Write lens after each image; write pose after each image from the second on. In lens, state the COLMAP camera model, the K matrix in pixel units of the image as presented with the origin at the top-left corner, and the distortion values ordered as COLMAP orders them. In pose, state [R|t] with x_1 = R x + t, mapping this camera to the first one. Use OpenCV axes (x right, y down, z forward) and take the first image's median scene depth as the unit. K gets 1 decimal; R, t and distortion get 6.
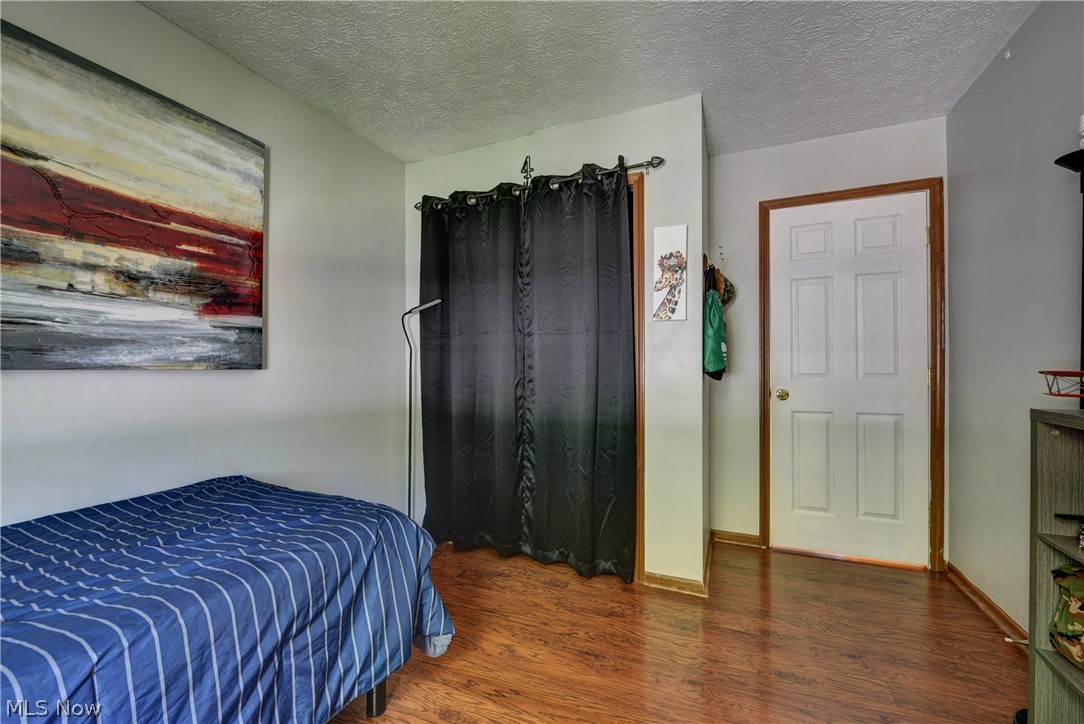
lens RADIAL K [[431.7, 0, 542.6], [0, 431.7, 366.7], [0, 0, 1]] dist [-0.010109, -0.000410]
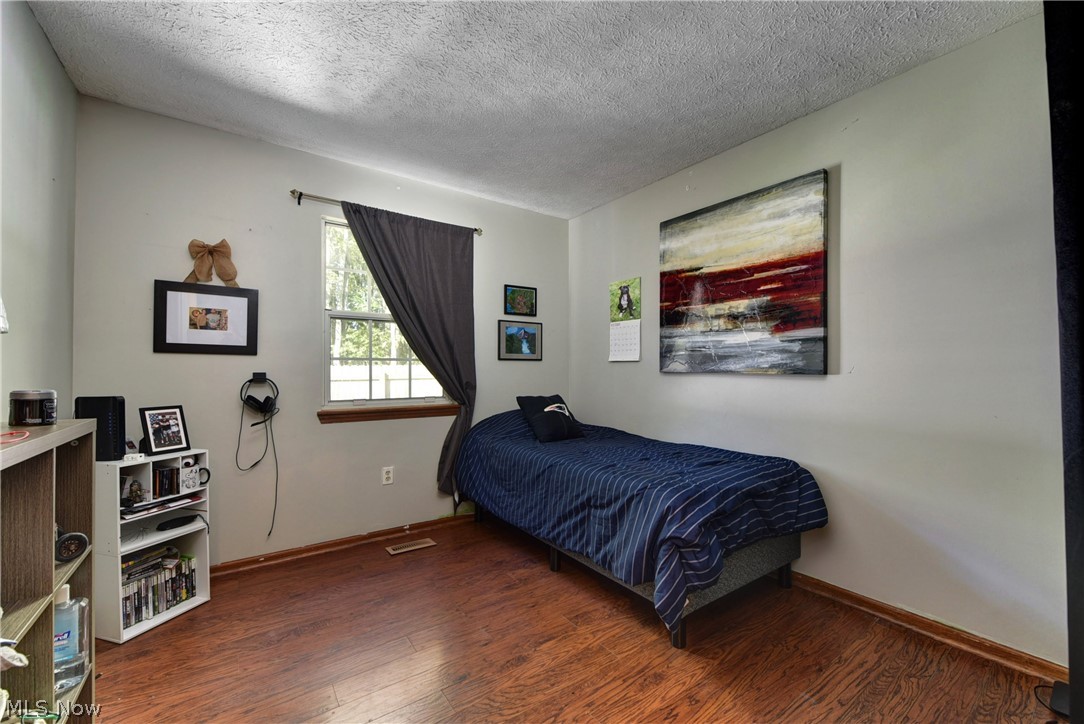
lens RADIAL K [[436.7, 0, 548.1], [0, 436.7, 367.3], [0, 0, 1]] dist [-0.008998, -0.000425]
pose [[-0.505415, 0.003146, -0.862870, 0.769304], [0.001792, 0.999995, 0.002596, -0.019168], [0.862874, -0.000235, -0.505419, 1.104600]]
